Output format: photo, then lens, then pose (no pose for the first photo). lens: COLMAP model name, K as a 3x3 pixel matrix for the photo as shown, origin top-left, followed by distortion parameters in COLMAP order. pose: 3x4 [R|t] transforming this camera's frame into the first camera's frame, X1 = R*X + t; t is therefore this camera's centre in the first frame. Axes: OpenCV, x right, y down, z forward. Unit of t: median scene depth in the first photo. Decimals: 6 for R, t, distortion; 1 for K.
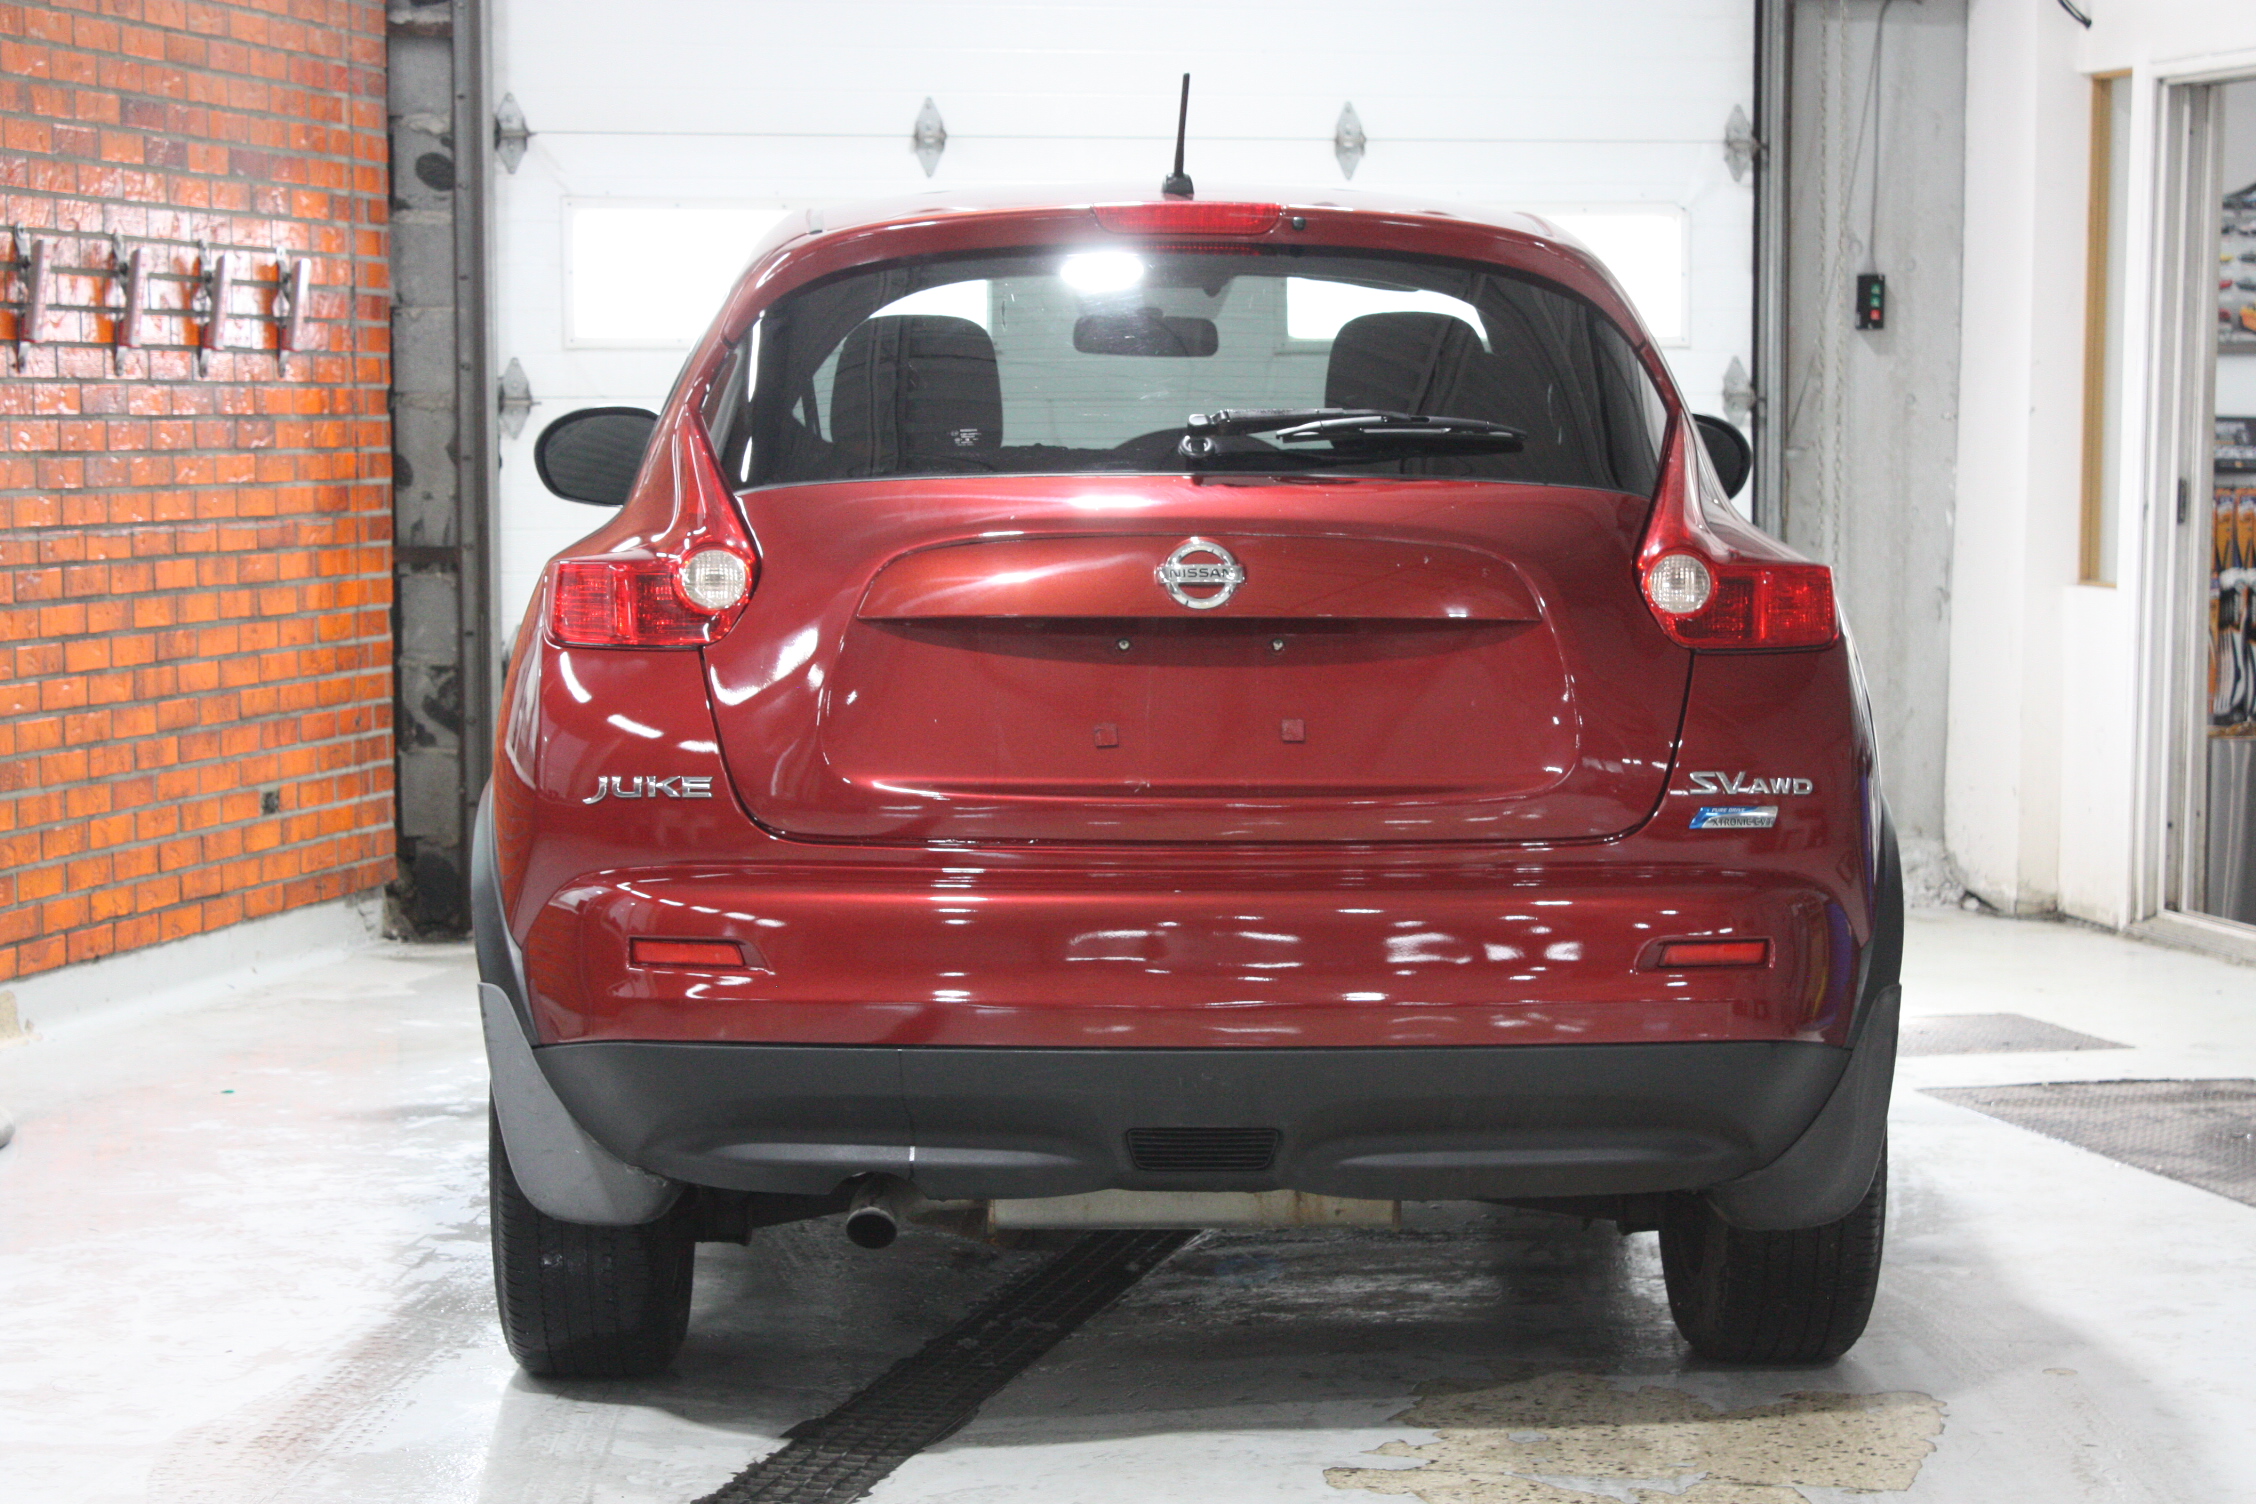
lens RADIAL K [[5023.5, 0, 1130.4], [0, 5023.5, 755.7], [0, 0, 1]] dist [0.069111, 0.000000]
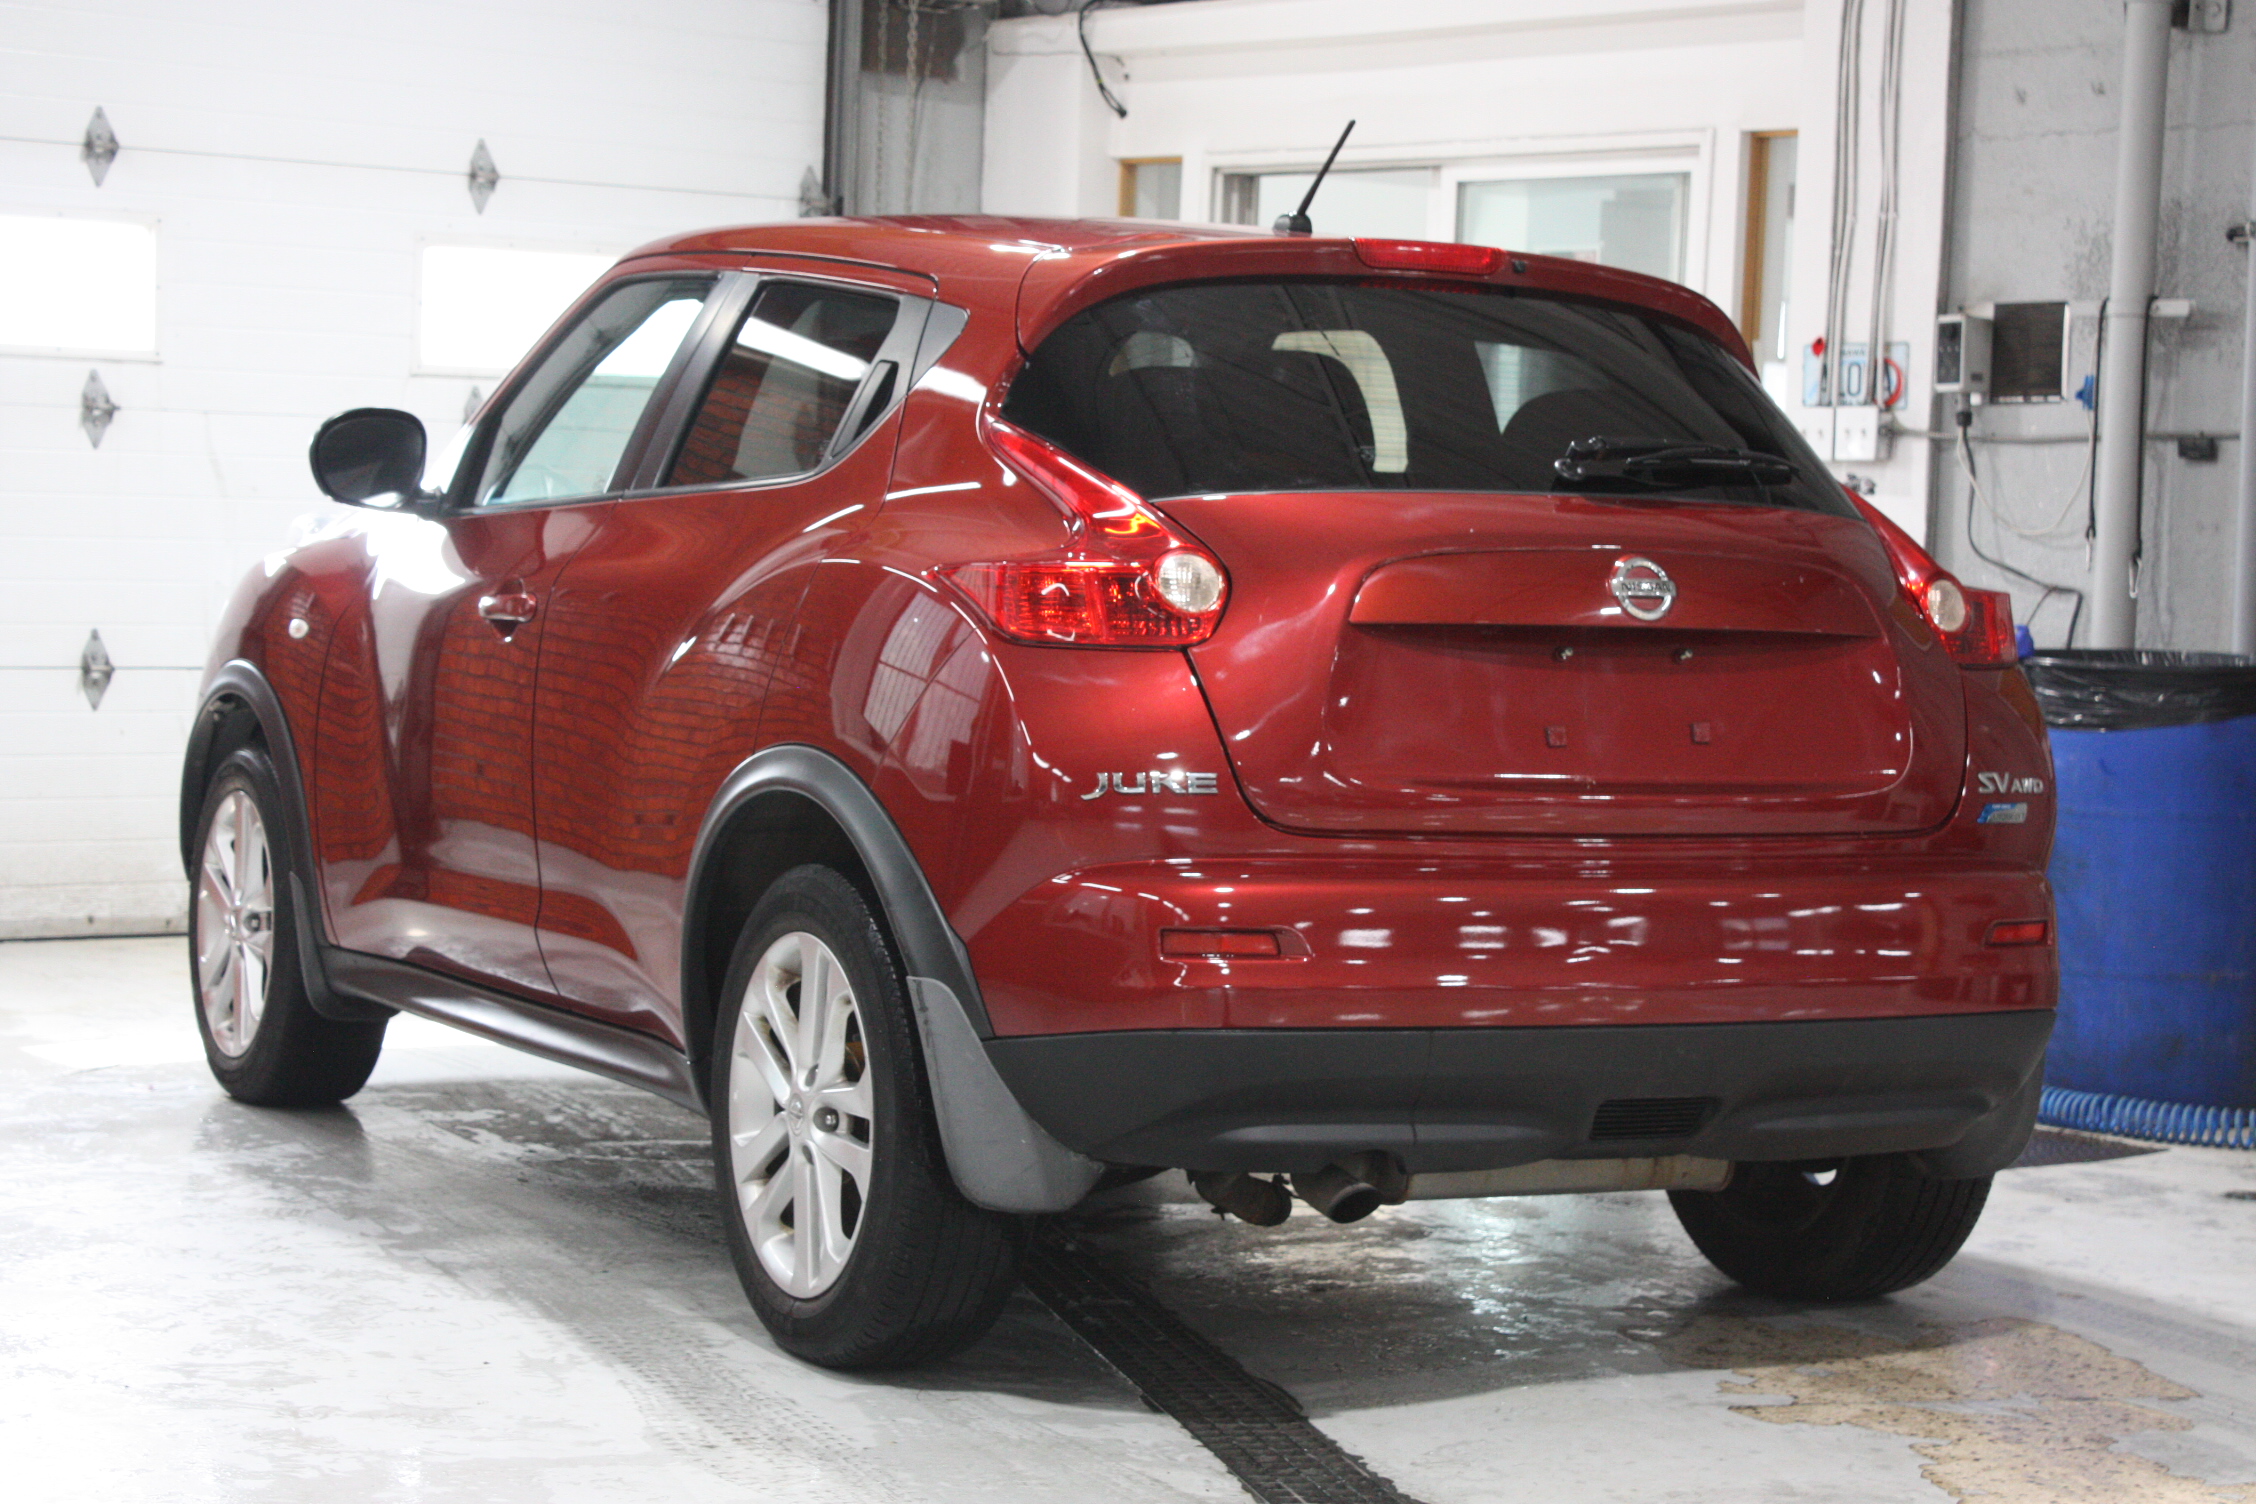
lens RADIAL K [[4643.9, 0, 1130.3], [0, 4643.9, 752.8], [0, 0, 1]] dist [0.102231, 0.000000]
pose [[0.897826, 0.005366, 0.440319, -0.311746], [-0.002747, 0.999975, -0.006586, 0.003760], [-0.440343, 0.004704, 0.897817, 0.088769]]
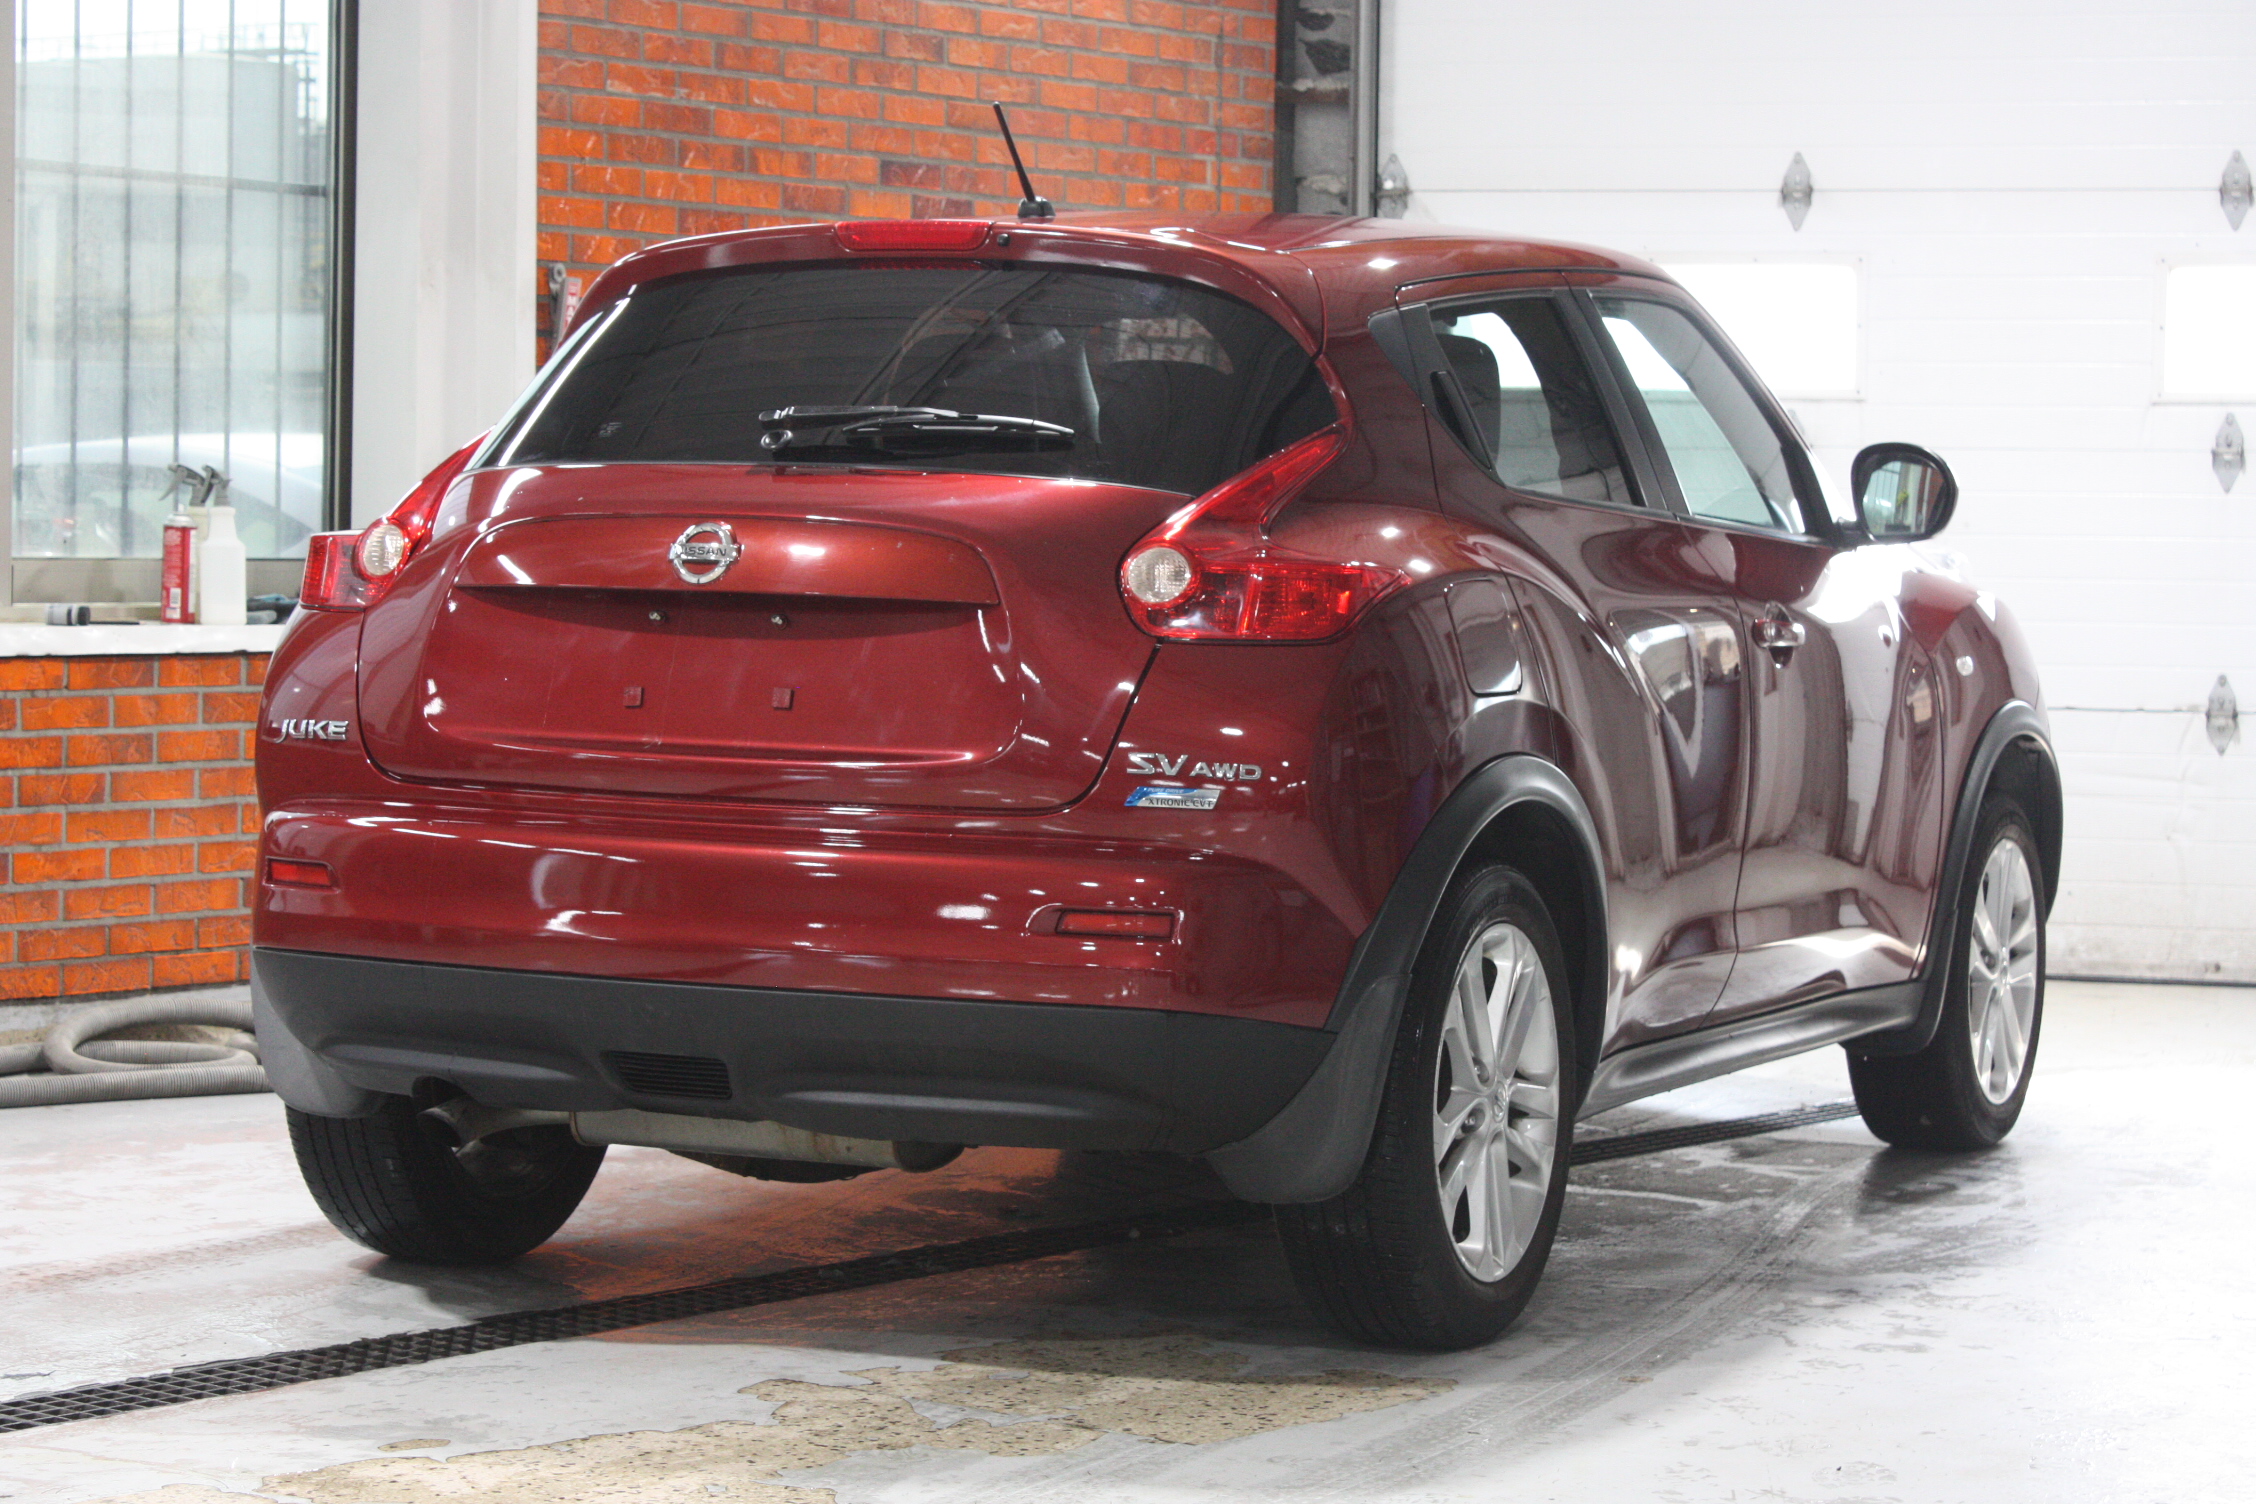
lens RADIAL K [[5023.5, 0, 1128.4], [0, 5023.5, 747.7], [0, 0, 1]] dist [0.069111, 0.000000]
pose [[0.895929, 0.038813, -0.442498, 0.346617], [-0.048395, 0.998774, -0.010380, 0.007942], [0.441552, 0.030715, 0.896710, 0.034272]]
